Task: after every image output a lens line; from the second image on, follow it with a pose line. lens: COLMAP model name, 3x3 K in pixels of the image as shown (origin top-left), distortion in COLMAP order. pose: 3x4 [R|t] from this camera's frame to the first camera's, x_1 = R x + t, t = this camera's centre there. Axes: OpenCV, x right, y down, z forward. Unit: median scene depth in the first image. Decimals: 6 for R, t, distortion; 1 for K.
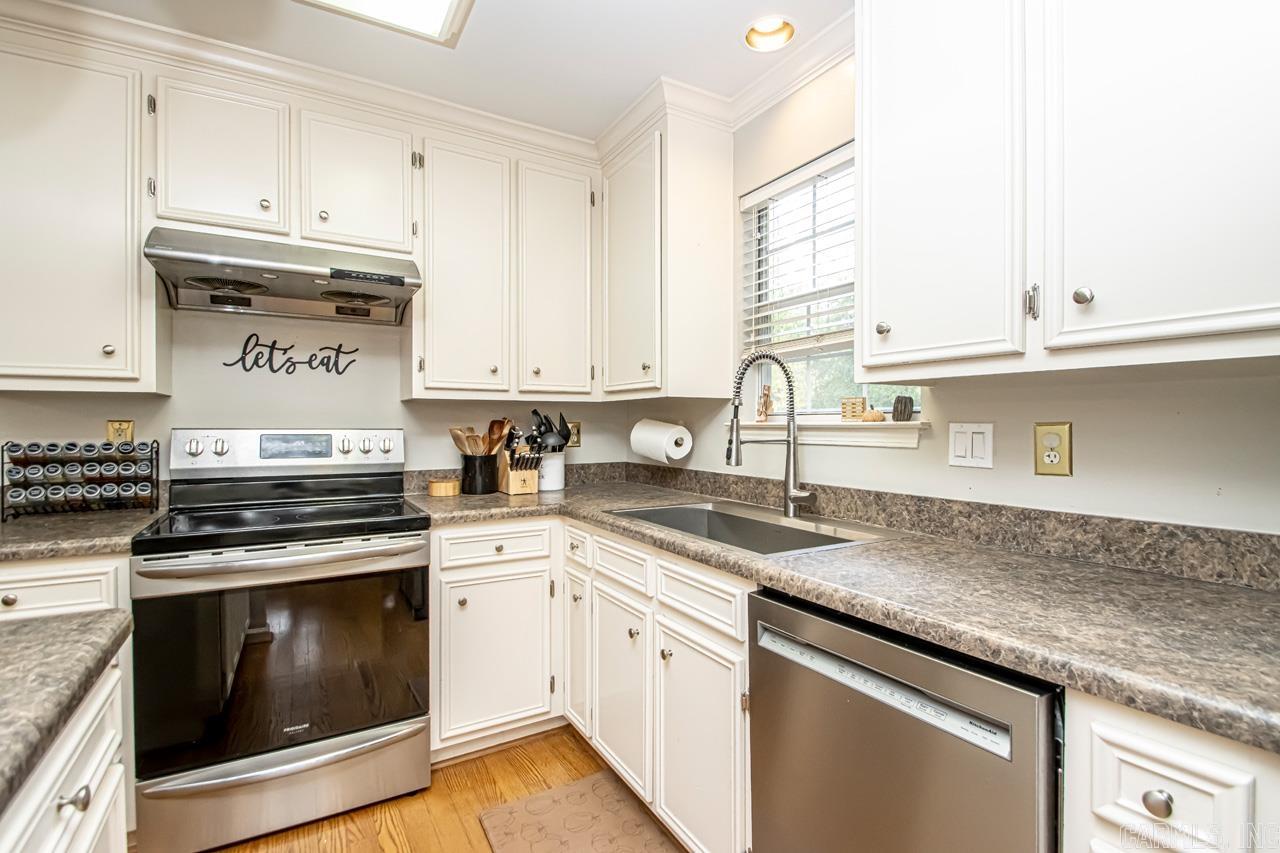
lens RADIAL K [[593.6, 0, 642.4], [0, 593.6, 427.6], [0, 0, 1]] dist [0.003144, -0.000797]
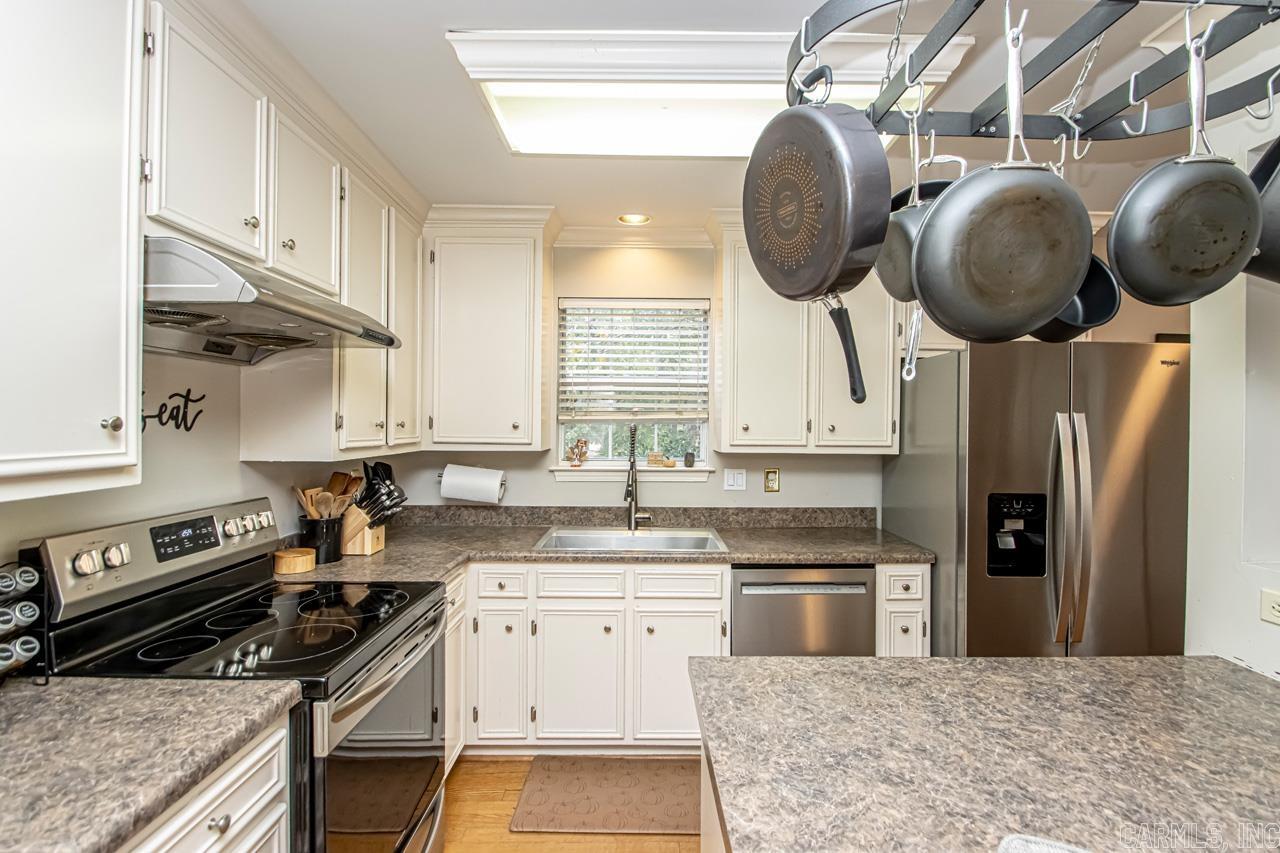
lens RADIAL K [[593.6, 0, 639.5], [0, 593.6, 425.0], [0, 0, 1]] dist [0.003144, -0.000797]
pose [[0.509392, 0.002381, 0.860531, -1.094283], [-0.000180, 0.999996, -0.002661, -0.121526], [-0.860535, 0.001201, 0.509391, 0.199498]]
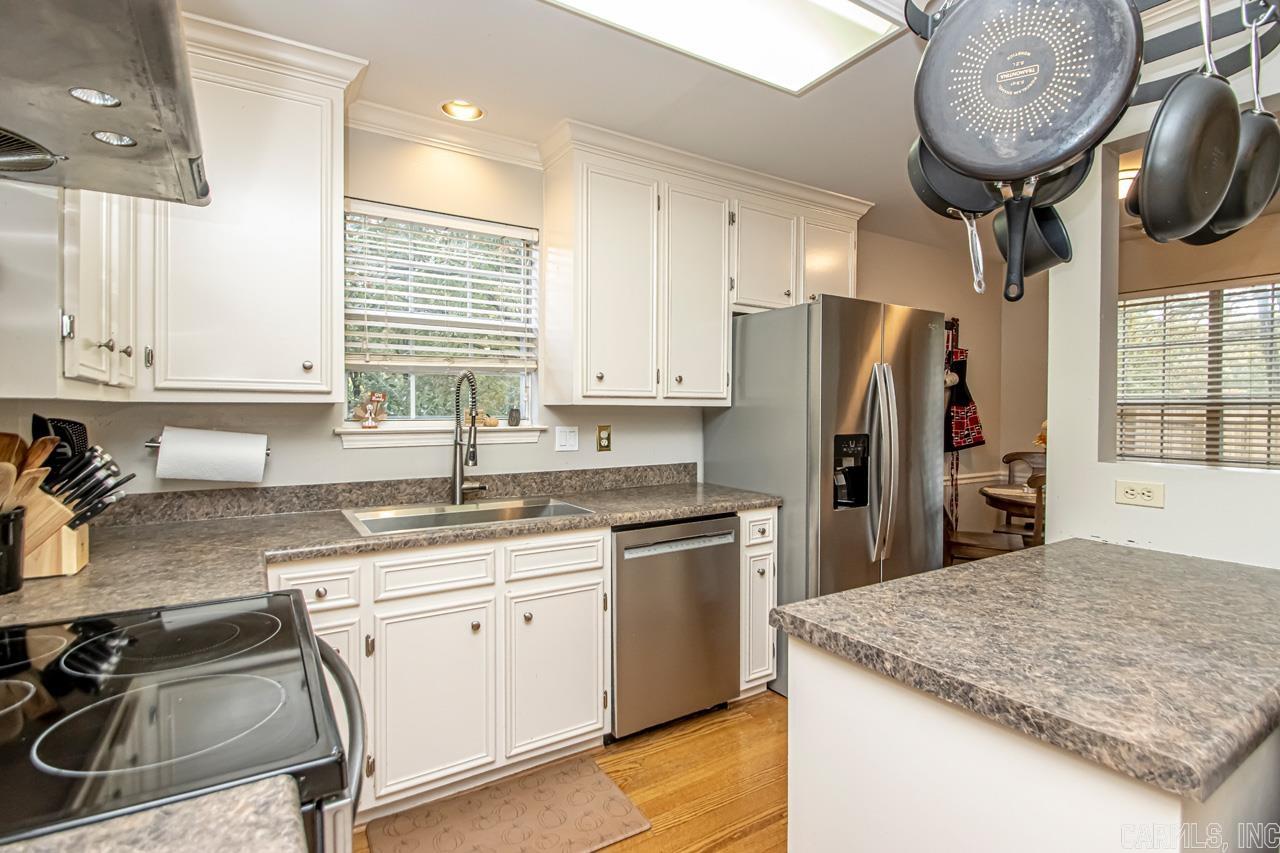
lens RADIAL K [[626.6, 0, 639.5], [0, 626.6, 418.1], [0, 0, 1]] dist [0.001740, -0.004183]
pose [[-0.022259, -0.014003, 0.999654, -1.075690], [0.005789, 0.999883, 0.014135, -0.046480], [-0.999735, 0.006102, -0.022175, 0.662493]]
